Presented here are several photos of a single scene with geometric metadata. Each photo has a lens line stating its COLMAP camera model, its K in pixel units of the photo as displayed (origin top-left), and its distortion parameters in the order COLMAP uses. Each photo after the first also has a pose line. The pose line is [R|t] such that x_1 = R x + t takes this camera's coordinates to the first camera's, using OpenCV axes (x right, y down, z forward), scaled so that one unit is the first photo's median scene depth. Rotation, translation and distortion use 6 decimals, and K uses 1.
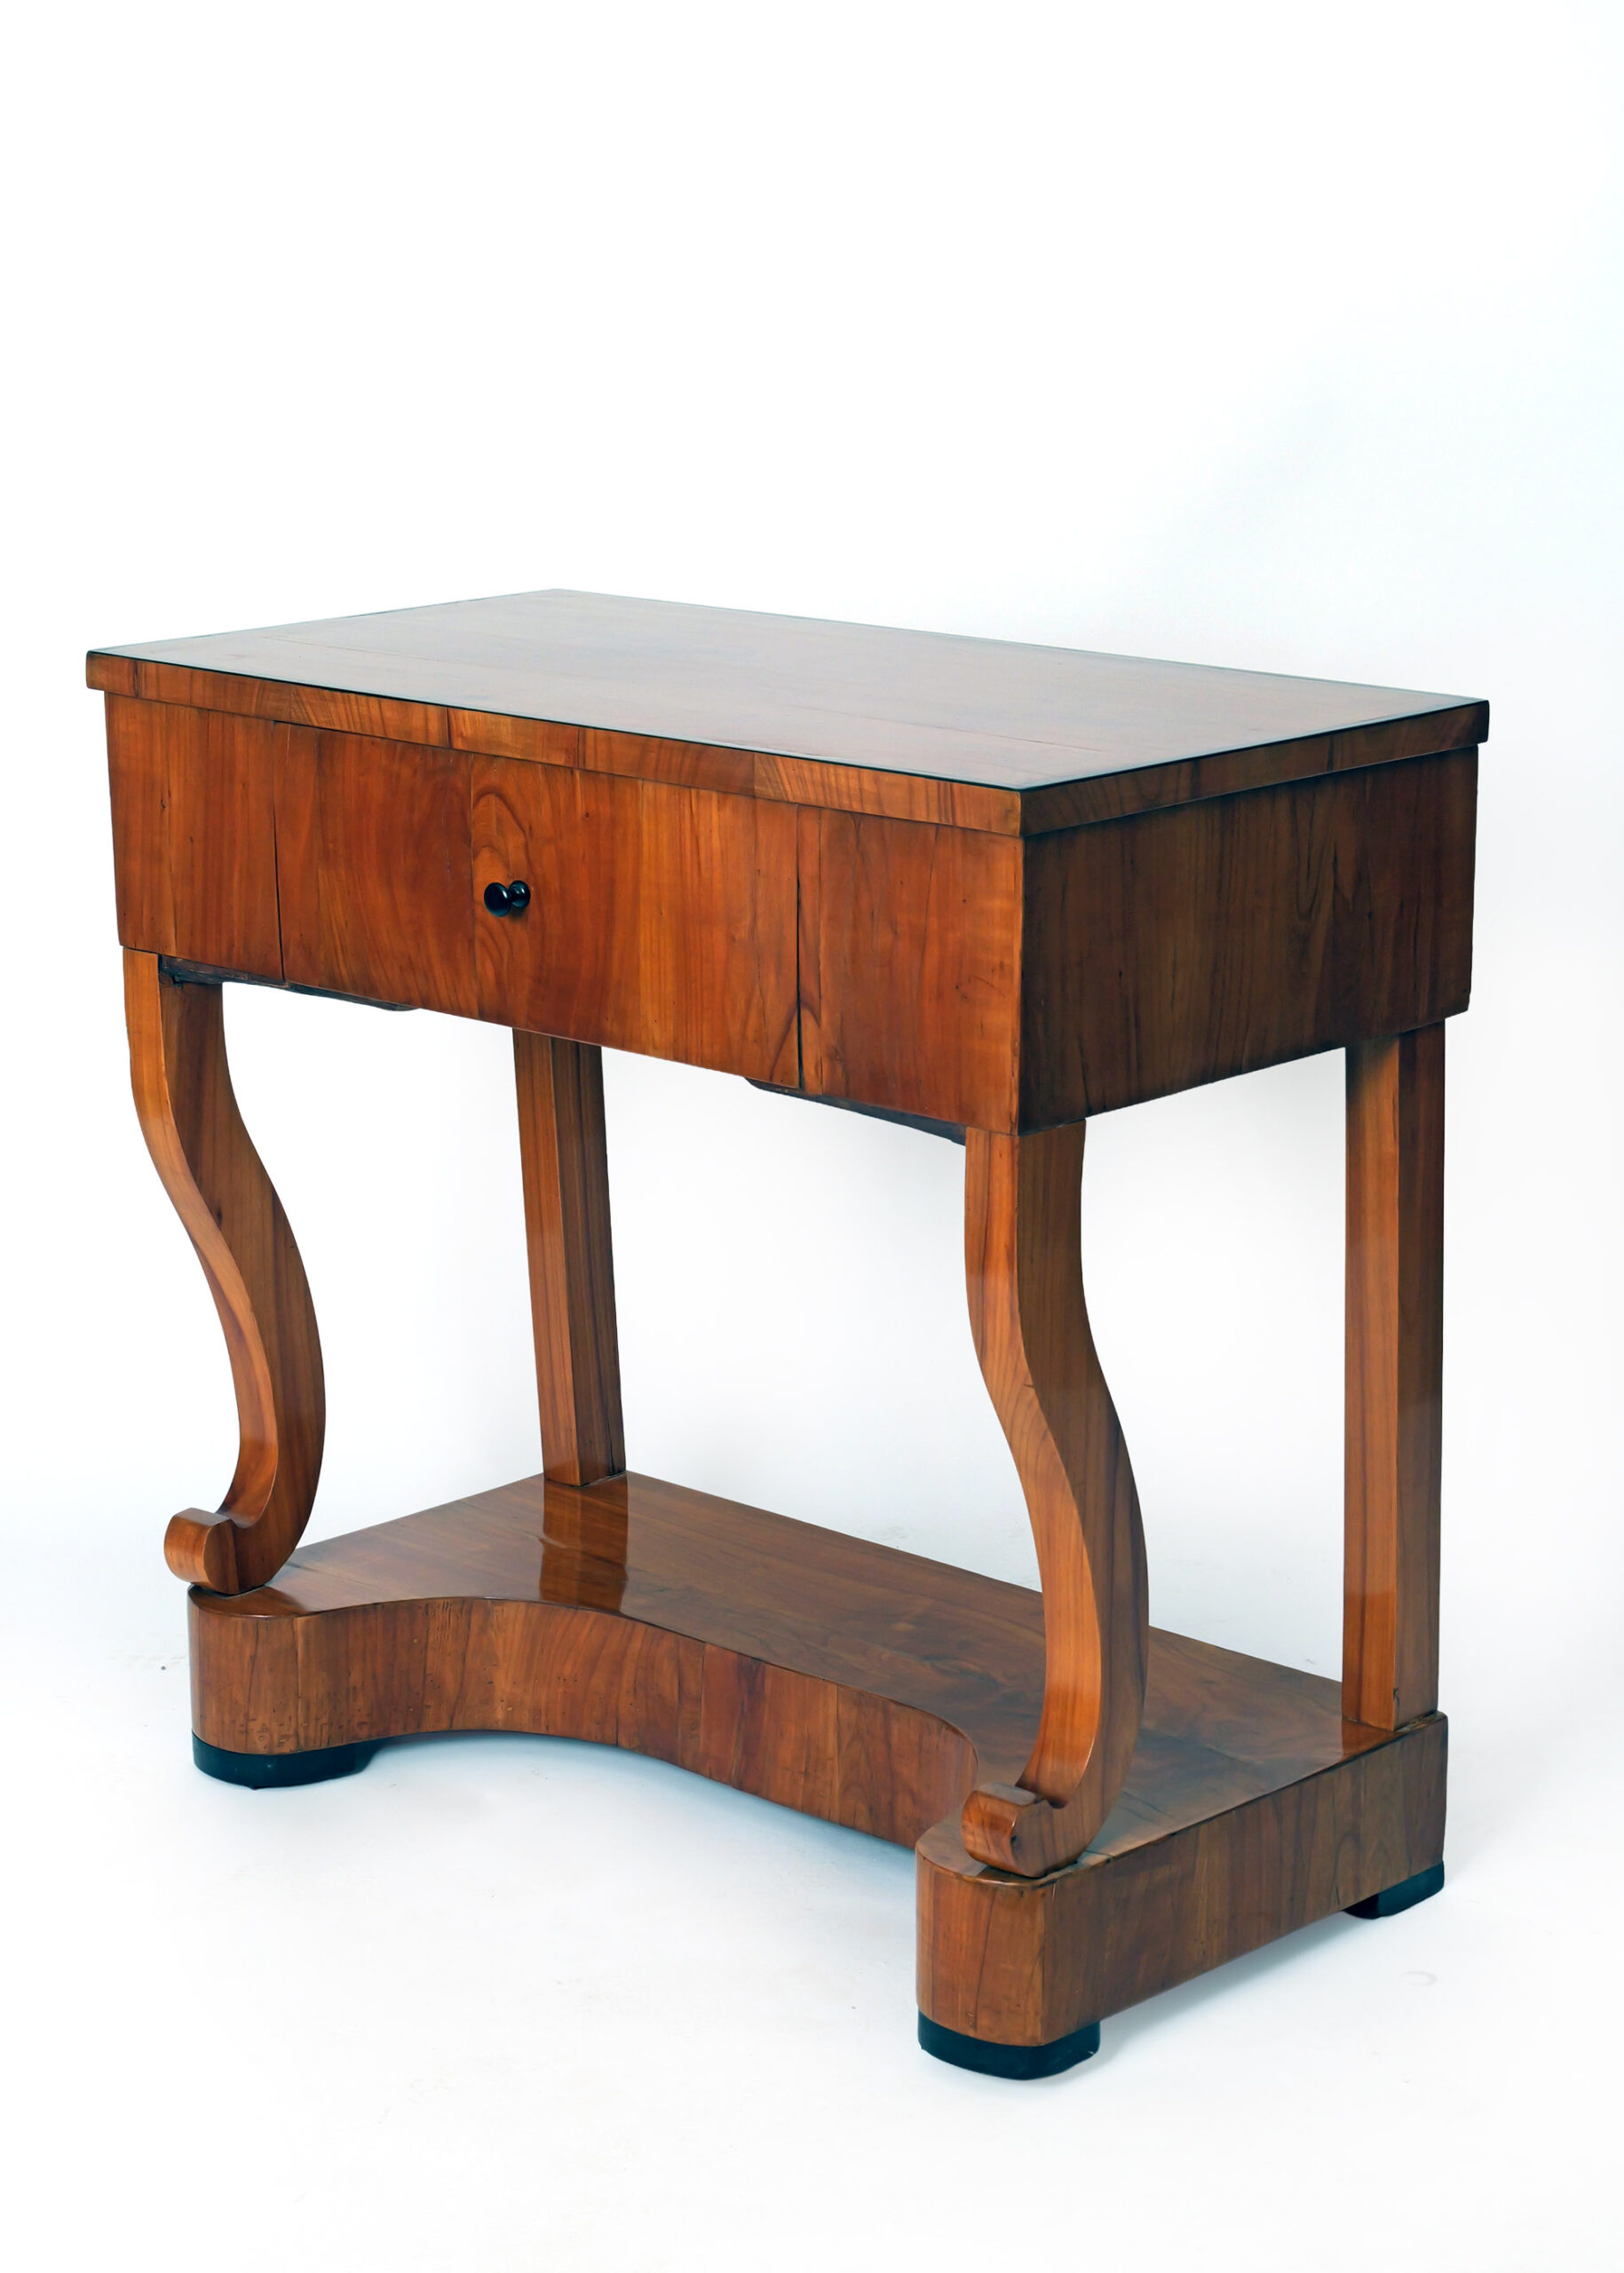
lens RADIAL K [[4853.7, 0, 812.0], [0, 4853.7, 1136.5], [0, 0, 1]] dist [0.054553, 0.373372]
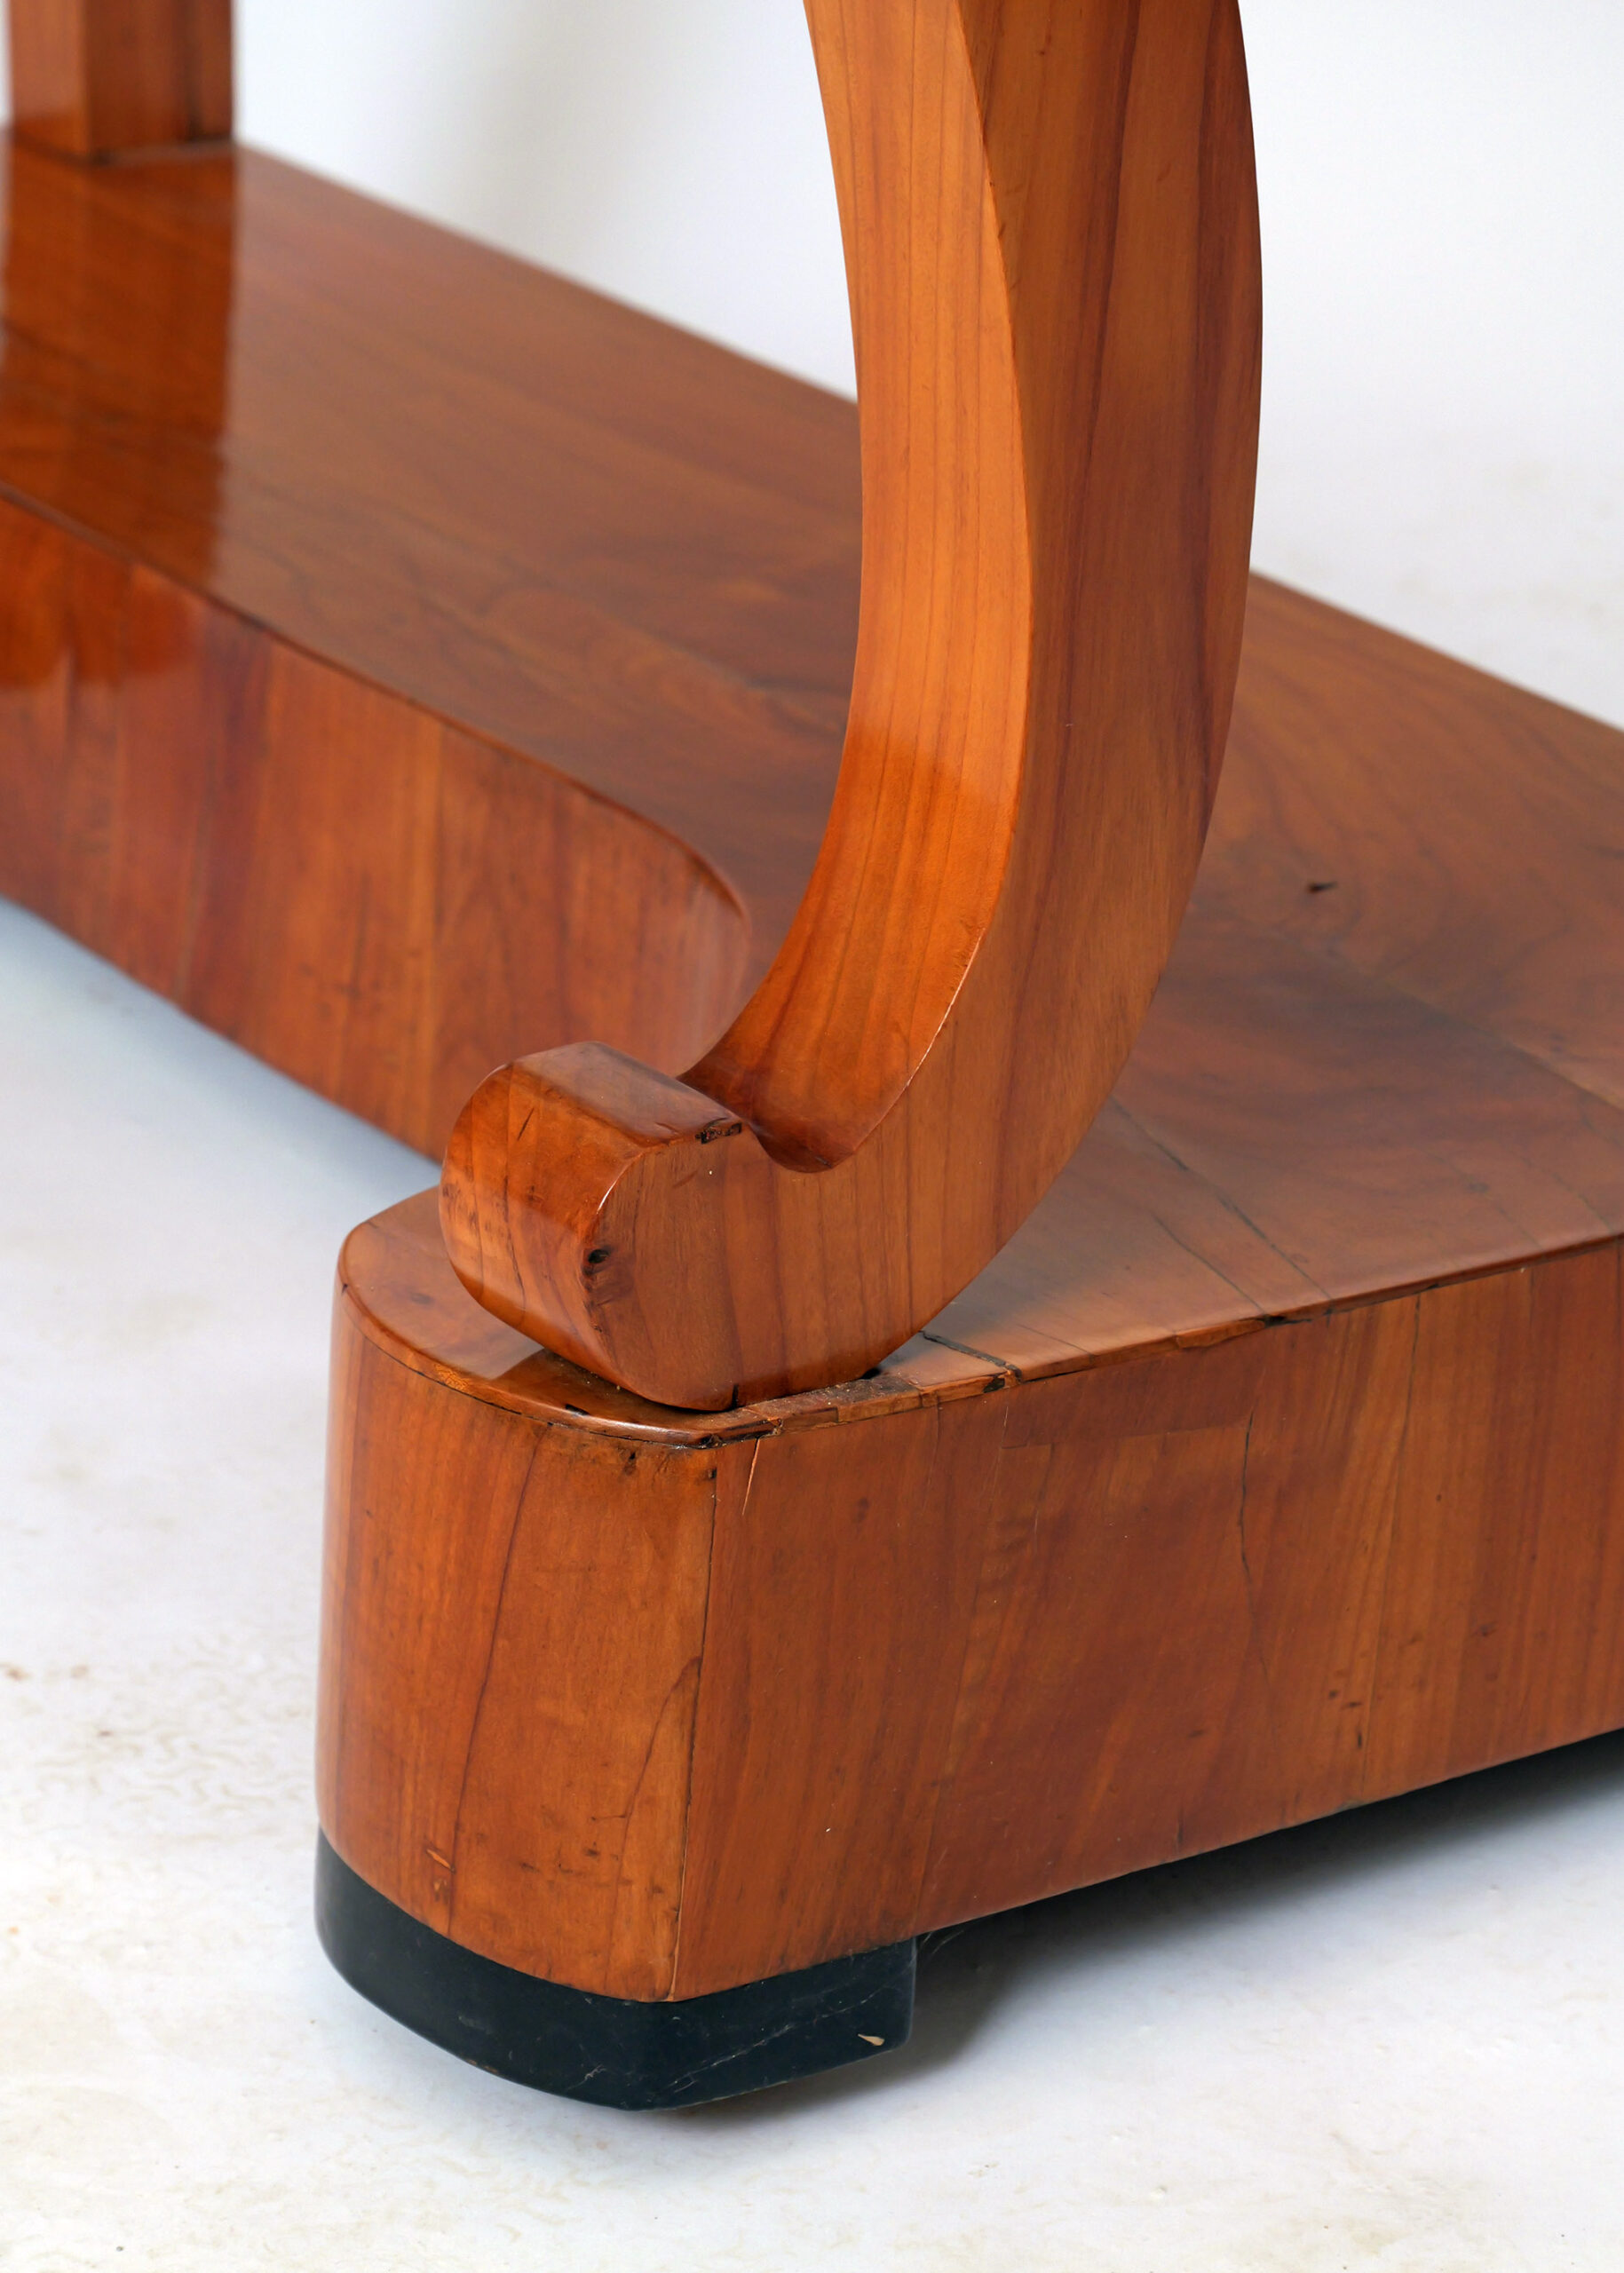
lens RADIAL K [[6552.9, 0, 812.0], [0, 6552.9, 1136.5], [0, 0, 1]] dist [0.206661, 0.200669]
pose [[0.981447, 0.126597, -0.143998, 0.102523], [-0.106621, 0.984553, 0.138881, 0.084982], [0.159356, -0.120951, 0.979784, 0.637568]]
